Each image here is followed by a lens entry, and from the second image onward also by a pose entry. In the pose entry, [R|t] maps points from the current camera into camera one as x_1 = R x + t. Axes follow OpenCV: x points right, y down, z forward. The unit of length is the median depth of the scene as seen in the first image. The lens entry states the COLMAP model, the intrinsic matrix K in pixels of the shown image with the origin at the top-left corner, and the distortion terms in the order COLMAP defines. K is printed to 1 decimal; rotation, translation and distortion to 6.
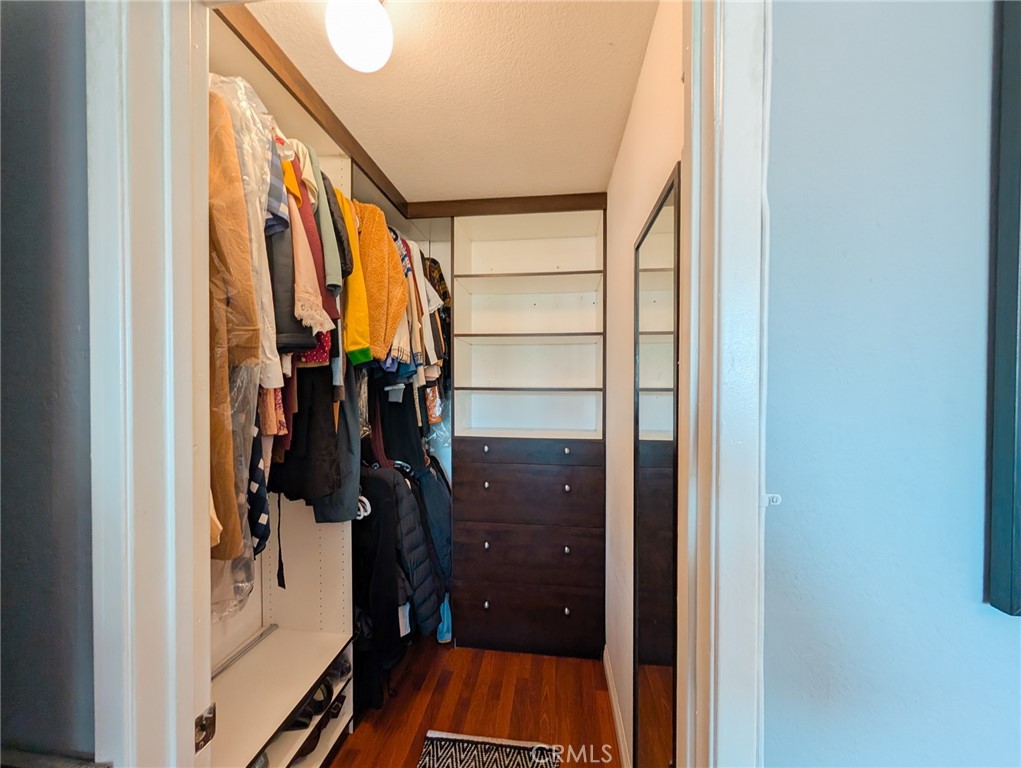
lens RADIAL K [[388.9, 0, 510.5], [0, 388.9, 384.0], [0, 0, 1]] dist [0.001254, 0.000185]
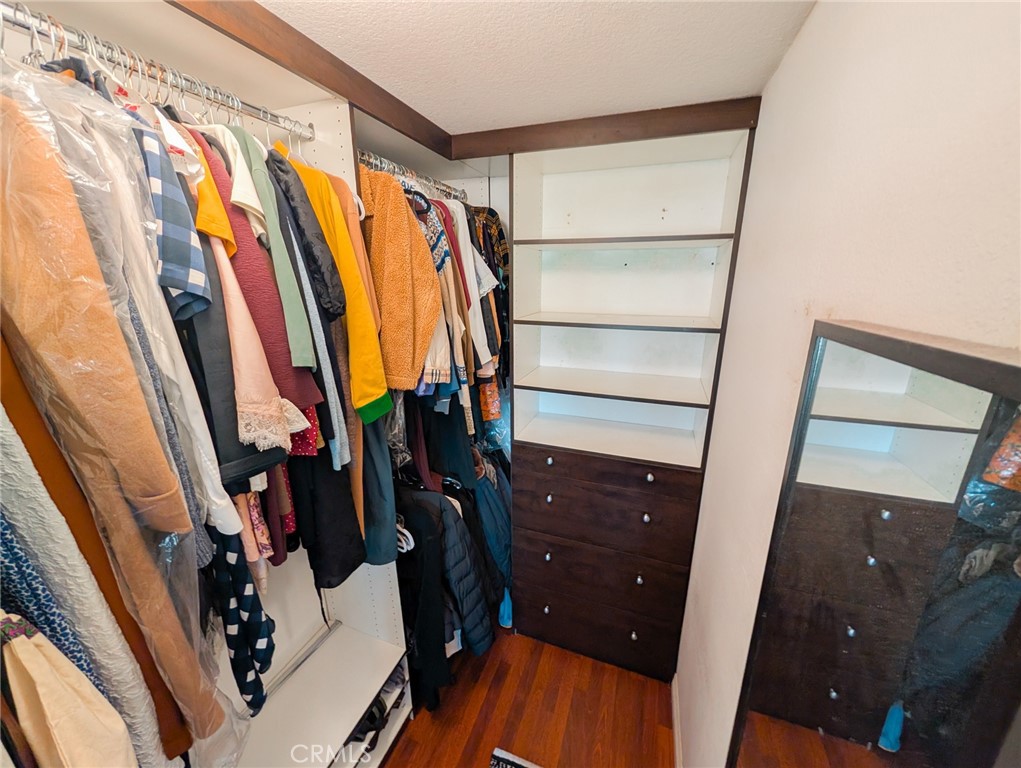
lens RADIAL K [[388.9, 0, 510.5], [0, 388.9, 384.0], [0, 0, 1]] dist [0.001254, 0.000185]
pose [[0.973299, 0.057046, -0.222341, 0.036219], [0.004546, 0.963646, 0.267143, -0.246058], [0.229498, -0.261021, 0.937656, 0.261489]]
